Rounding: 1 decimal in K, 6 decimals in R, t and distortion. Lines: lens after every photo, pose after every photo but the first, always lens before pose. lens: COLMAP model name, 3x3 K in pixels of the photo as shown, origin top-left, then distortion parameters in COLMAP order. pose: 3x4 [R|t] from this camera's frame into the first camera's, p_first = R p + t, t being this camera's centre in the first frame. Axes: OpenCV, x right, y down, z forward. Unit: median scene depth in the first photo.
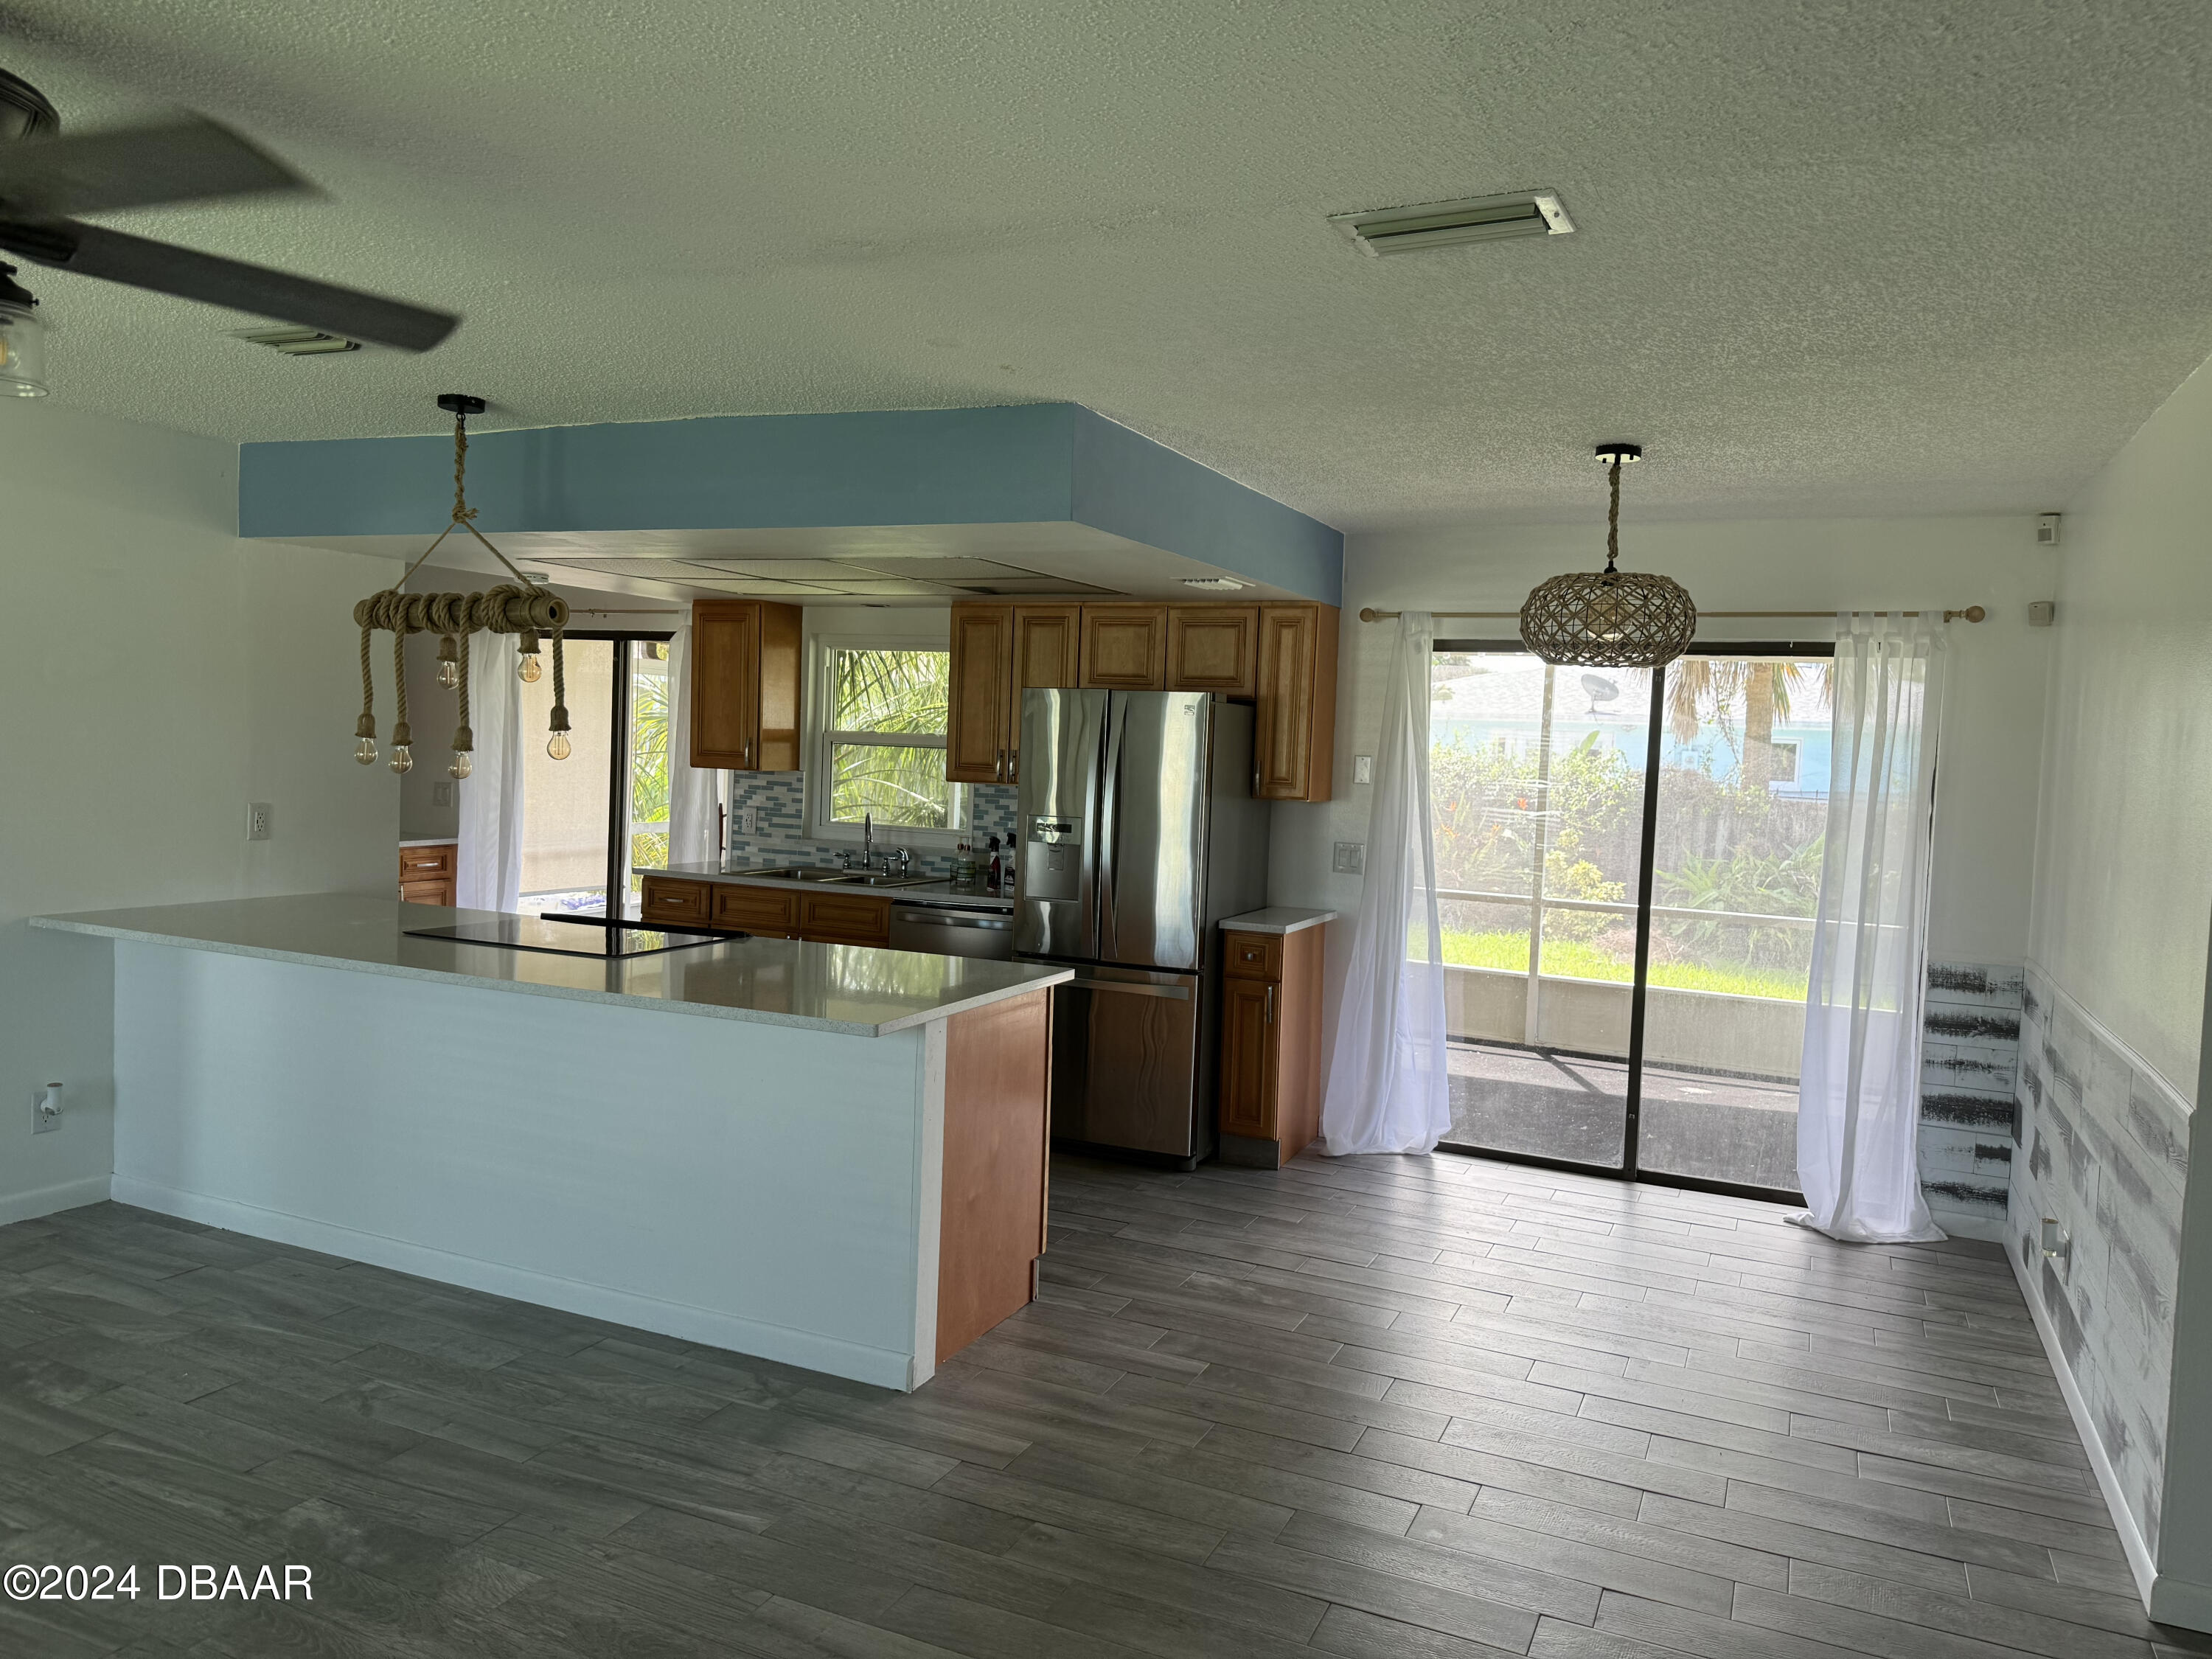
lens RADIAL K [[1535.8, 0, 1113.8], [0, 1535.8, 805.3], [0, 0, 1]] dist [0.060231, -0.004082]
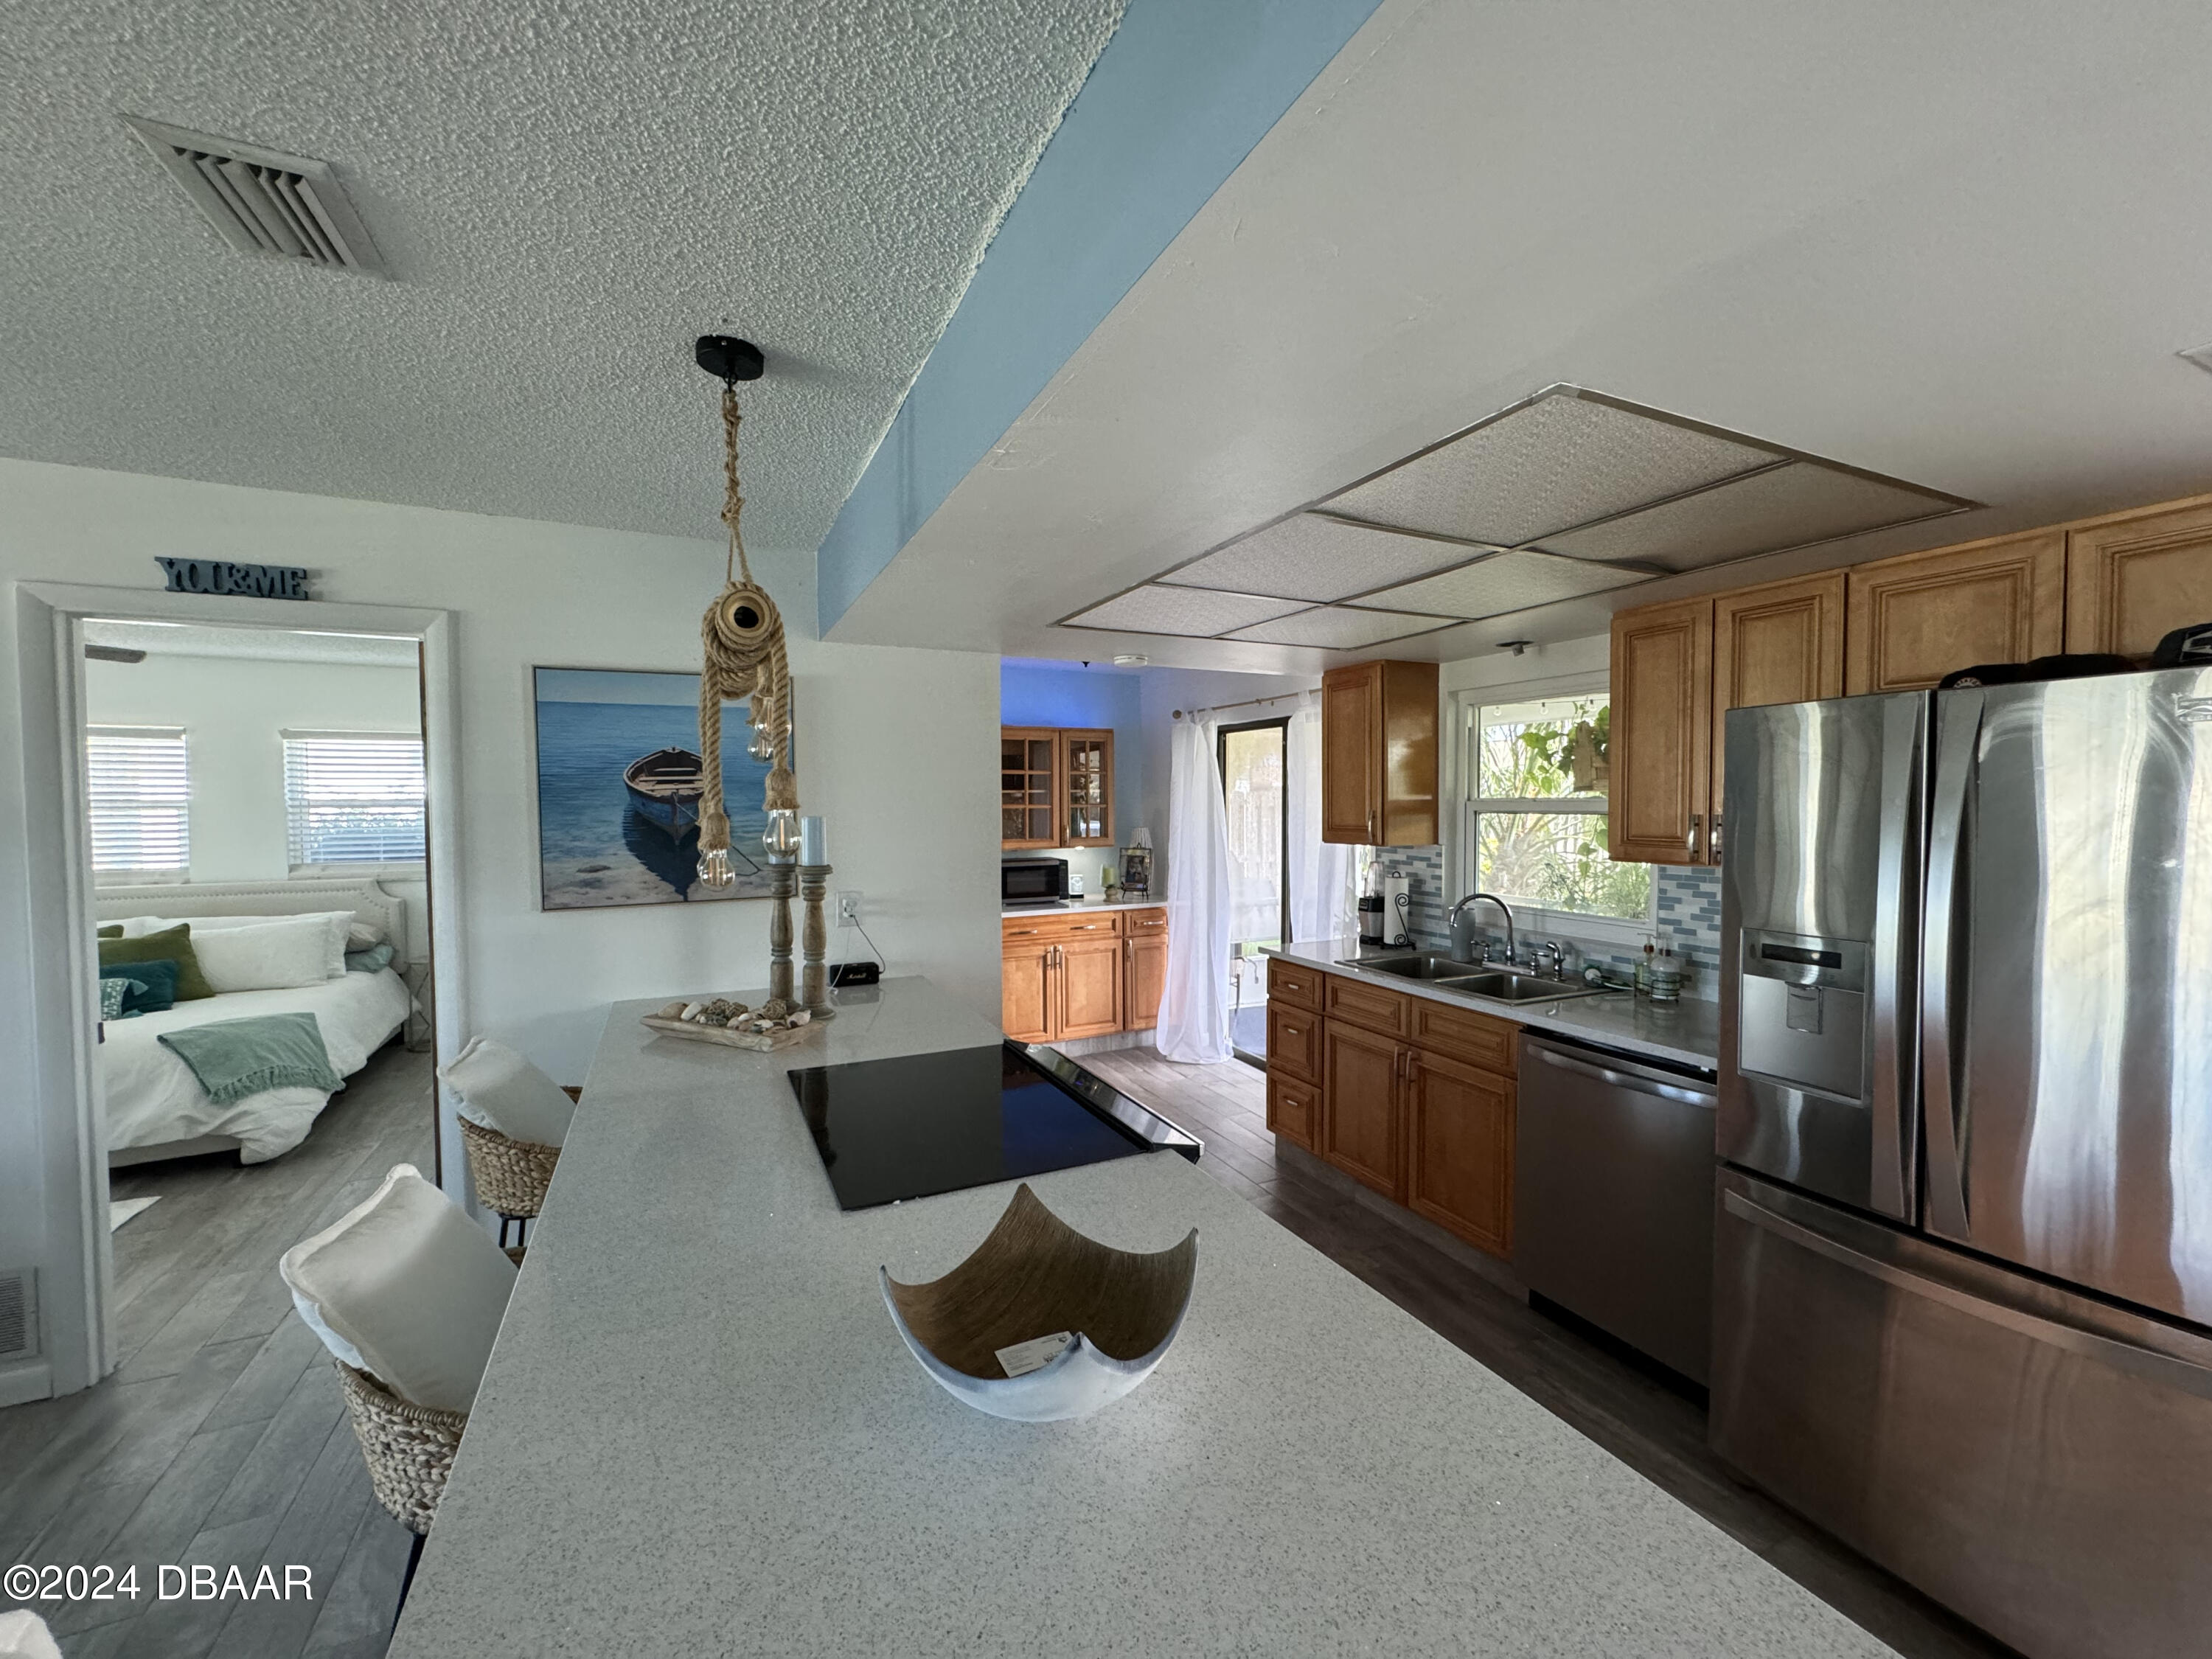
lens RADIAL K [[881.7, 0, 1107.9], [0, 881.7, 830.3], [0, 0, 1]] dist [0.000207, -0.000368]
pose [[0.769651, -0.022824, -0.638056, -0.027203], [0.009431, 0.999658, -0.024383, -0.024216], [0.638395, 0.012749, 0.769604, 0.578617]]
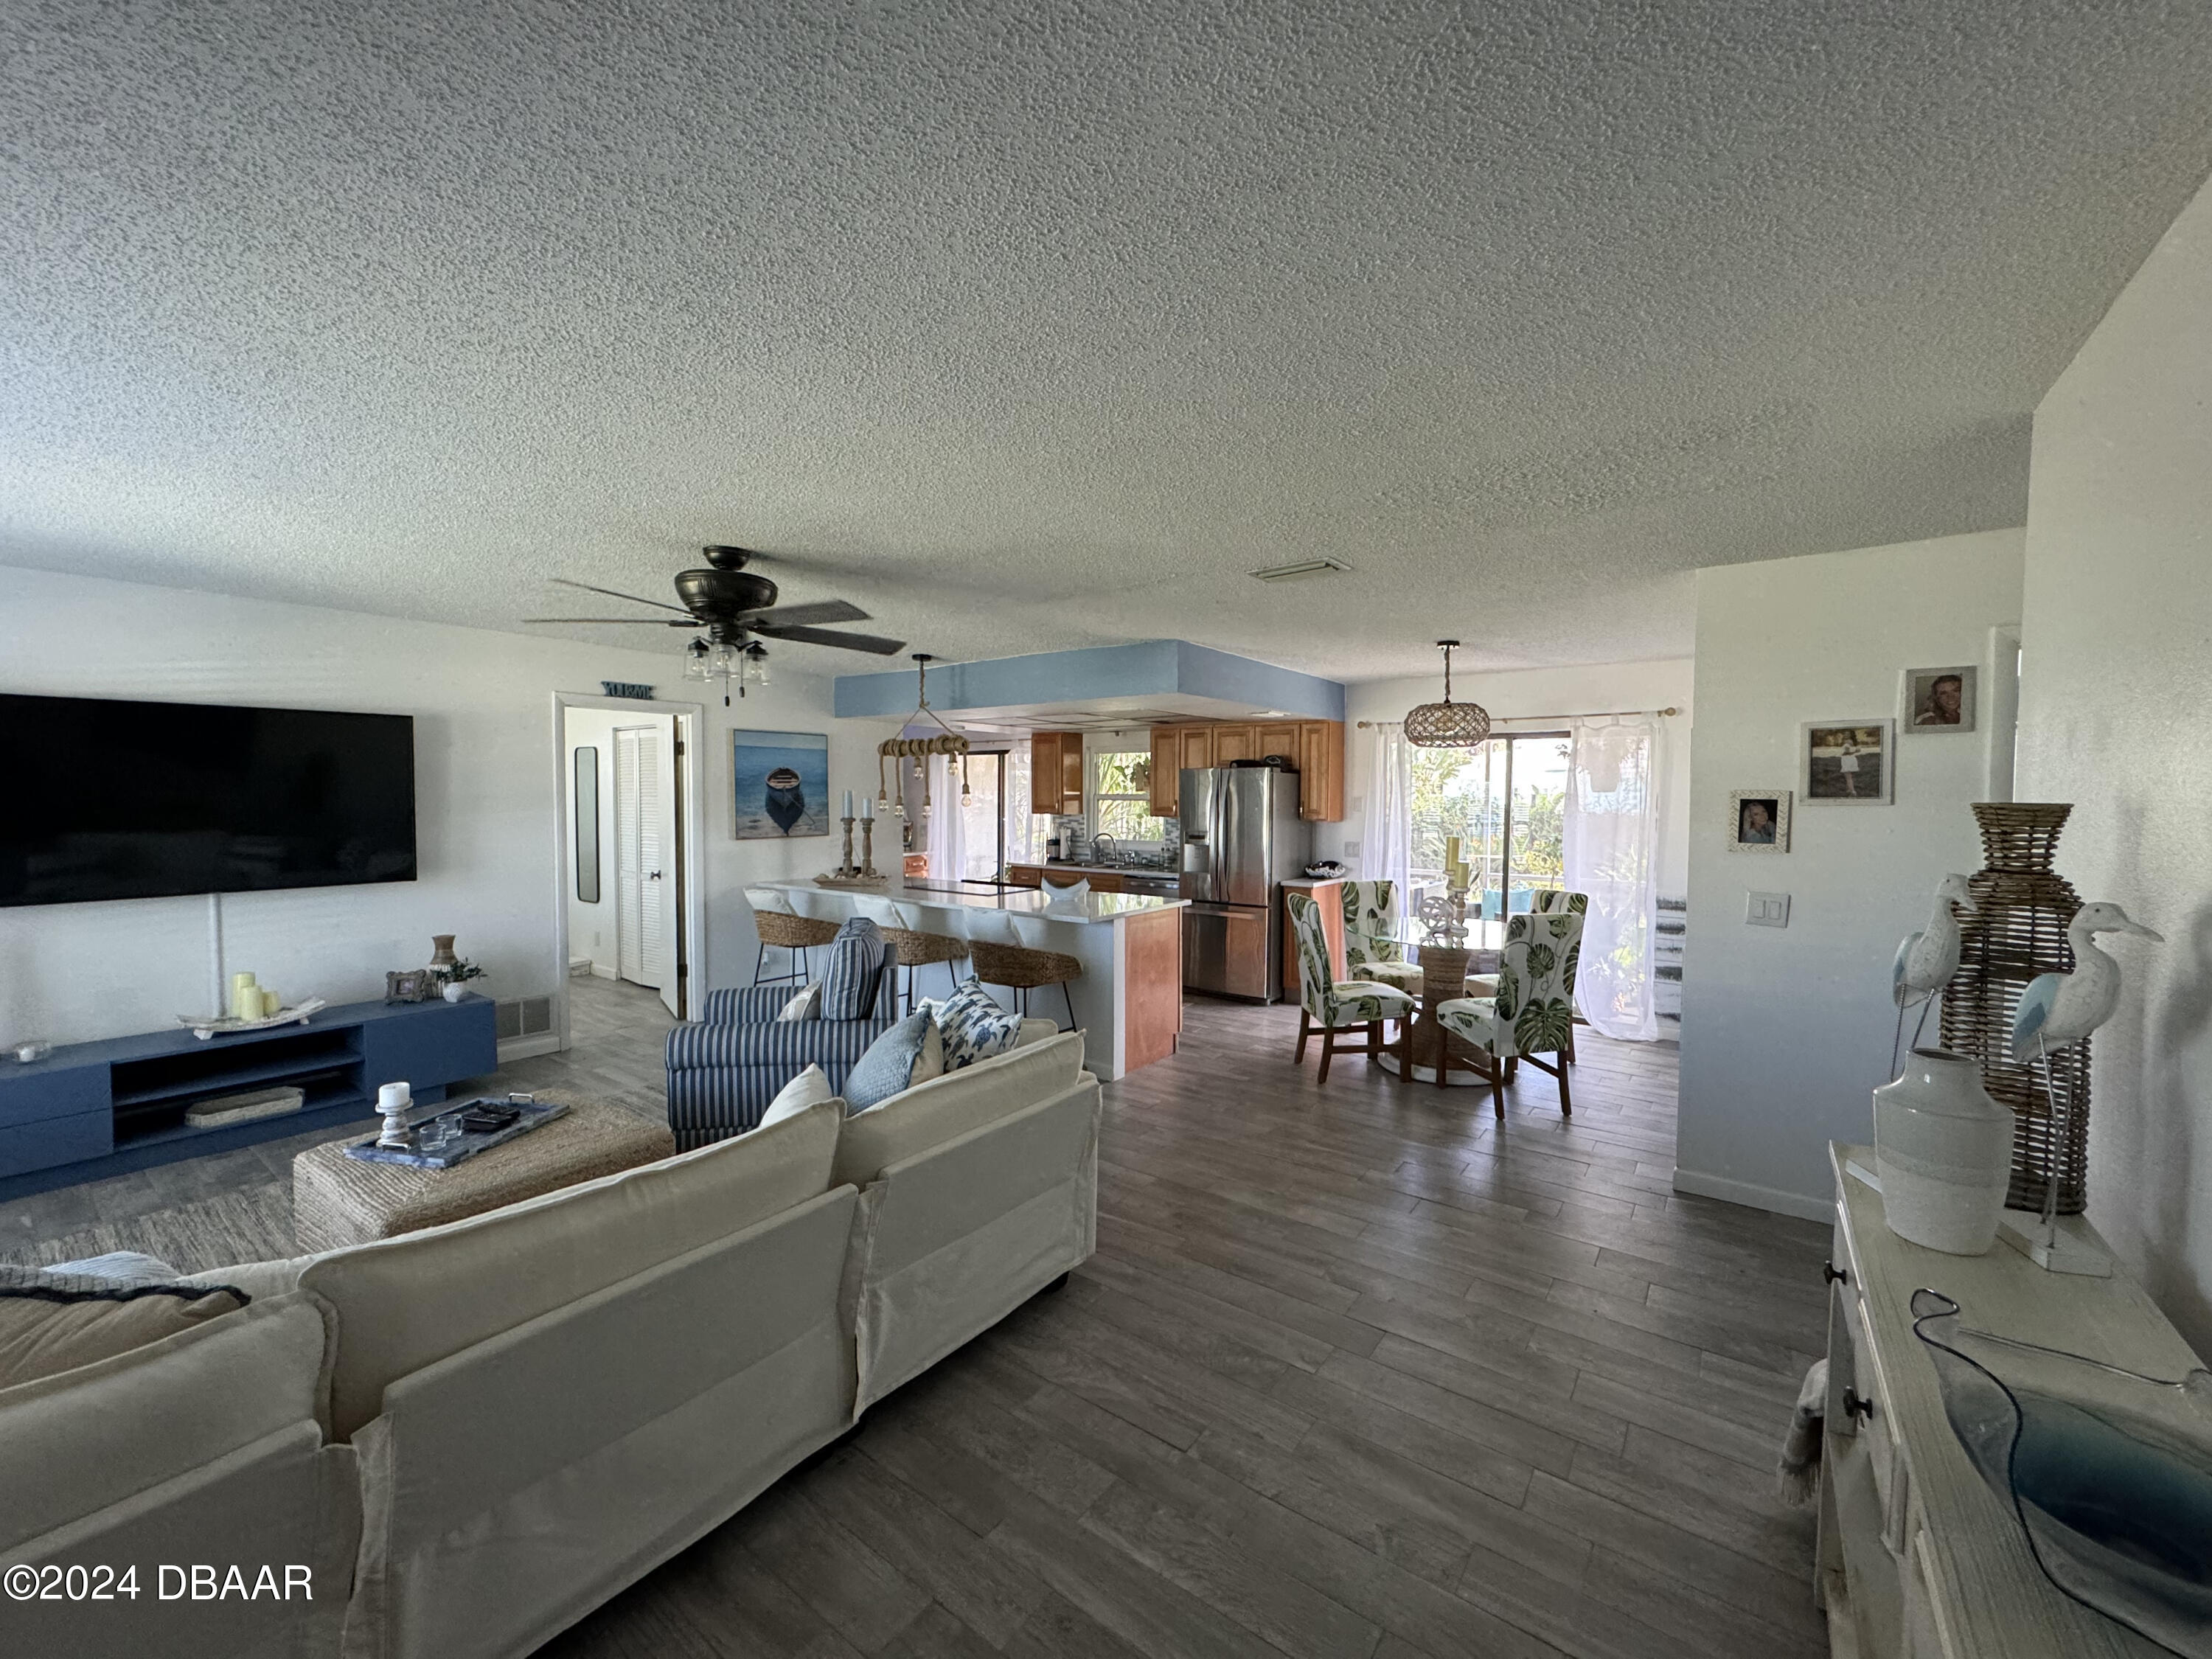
lens RADIAL K [[882.3, 0, 1106.0], [0, 882.3, 829.5], [0, 0, 1]] dist [-0.001572, 0.000429]
pose [[0.977015, -0.025970, -0.211582, 0.087306], [0.024222, 0.999648, -0.010848, 0.013804], [0.211789, 0.005474, 0.977300, -0.163002]]
